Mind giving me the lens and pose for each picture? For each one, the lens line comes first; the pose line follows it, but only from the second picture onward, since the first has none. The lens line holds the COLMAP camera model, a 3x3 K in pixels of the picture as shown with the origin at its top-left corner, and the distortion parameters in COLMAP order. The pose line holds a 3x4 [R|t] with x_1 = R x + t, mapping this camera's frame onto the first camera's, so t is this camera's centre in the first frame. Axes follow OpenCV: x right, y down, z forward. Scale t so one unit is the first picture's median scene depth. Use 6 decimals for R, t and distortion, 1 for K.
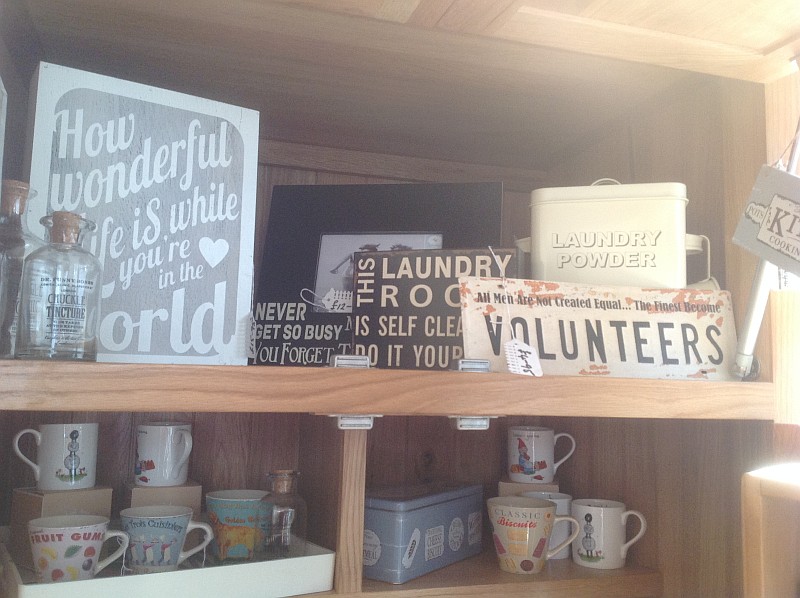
lens RADIAL K [[794.7, 0, 405.3], [0, 794.7, 298.7], [0, 0, 1]] dist [0.123759, 0.000000]
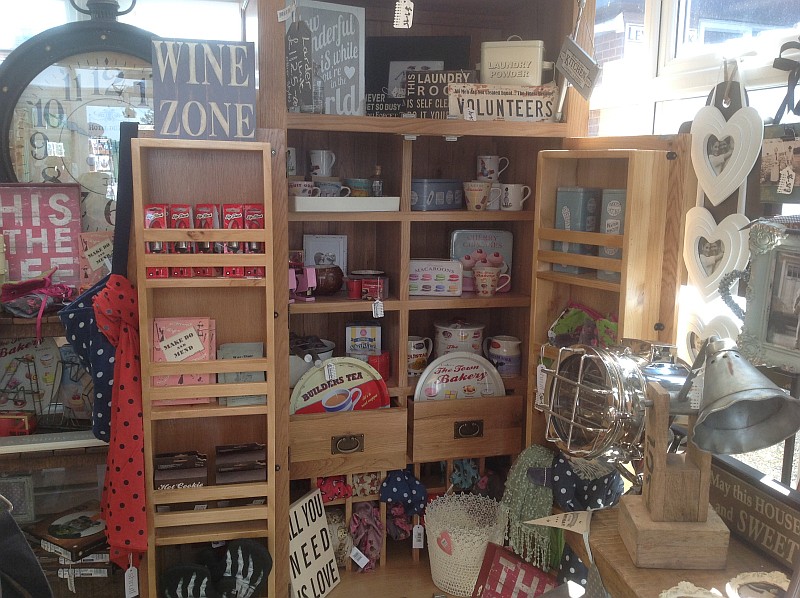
lens RADIAL K [[794.7, 0, 403.3], [0, 794.7, 303.2], [0, 0, 1]] dist [0.123759, 0.000000]
pose [[0.999515, -0.001541, -0.031110, 0.001468], [0.009694, 0.964571, 0.263646, -0.025016], [0.029602, -0.263819, 0.964118, -1.639401]]
